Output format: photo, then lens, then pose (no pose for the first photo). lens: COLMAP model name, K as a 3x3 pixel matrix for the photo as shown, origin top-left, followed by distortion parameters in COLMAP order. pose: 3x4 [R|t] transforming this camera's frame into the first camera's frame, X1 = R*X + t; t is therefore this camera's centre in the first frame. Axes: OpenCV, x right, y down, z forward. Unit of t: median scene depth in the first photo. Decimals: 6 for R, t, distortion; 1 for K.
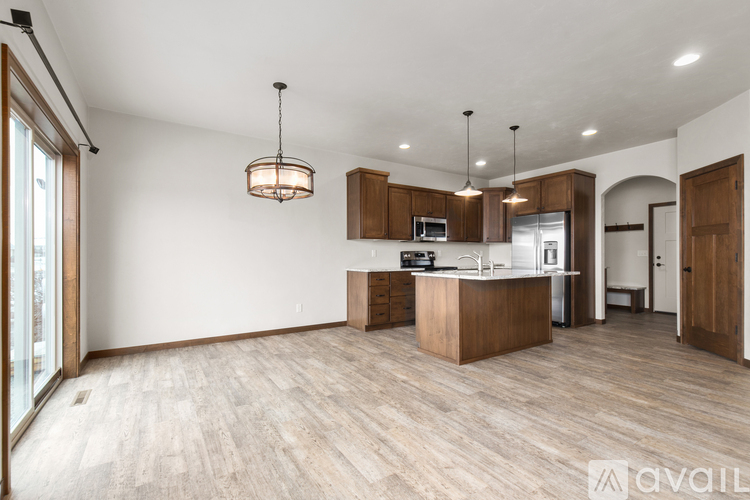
lens RADIAL K [[347.5, 0, 370.5], [0, 347.5, 253.1], [0, 0, 1]] dist [0.013923, -0.002163]
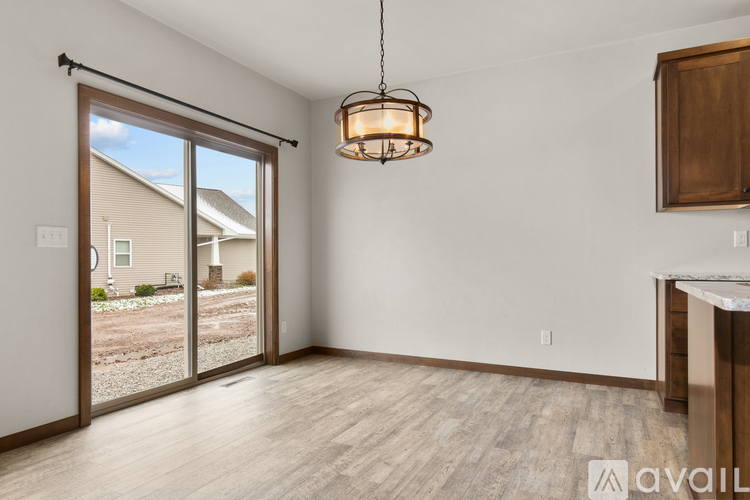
lens RADIAL K [[469.5, 0, 358.9], [0, 469.5, 259.2], [0, 0, 1]] dist [-0.011128, 0.001441]
pose [[0.492559, 0.001567, -0.870278, 0.370291], [0.003969, 0.999984, 0.004047, 0.027802], [0.870270, -0.005448, 0.492545, 0.408605]]
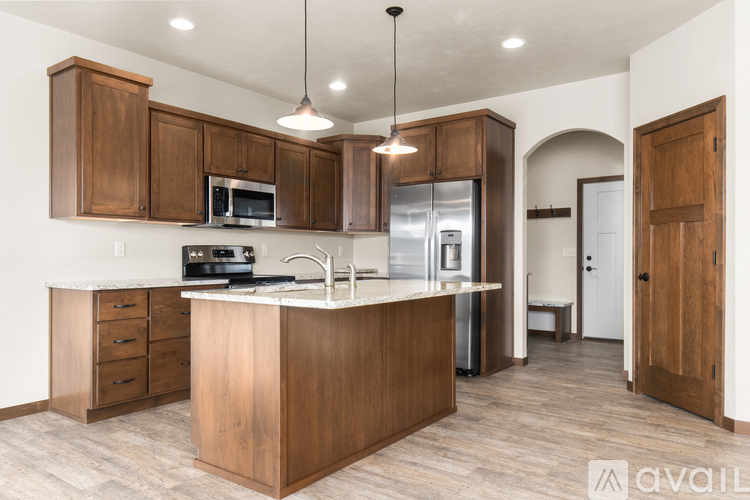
lens RADIAL K [[549.8, 0, 378.5], [0, 549.8, 254.7], [0, 0, 1]] dist [0.020650, 0.000854]
pose [[0.933889, 0.002293, 0.357555, 0.092874], [-0.004915, 0.999967, 0.006426, 0.002082], [-0.357528, -0.007758, 0.933870, 0.229918]]
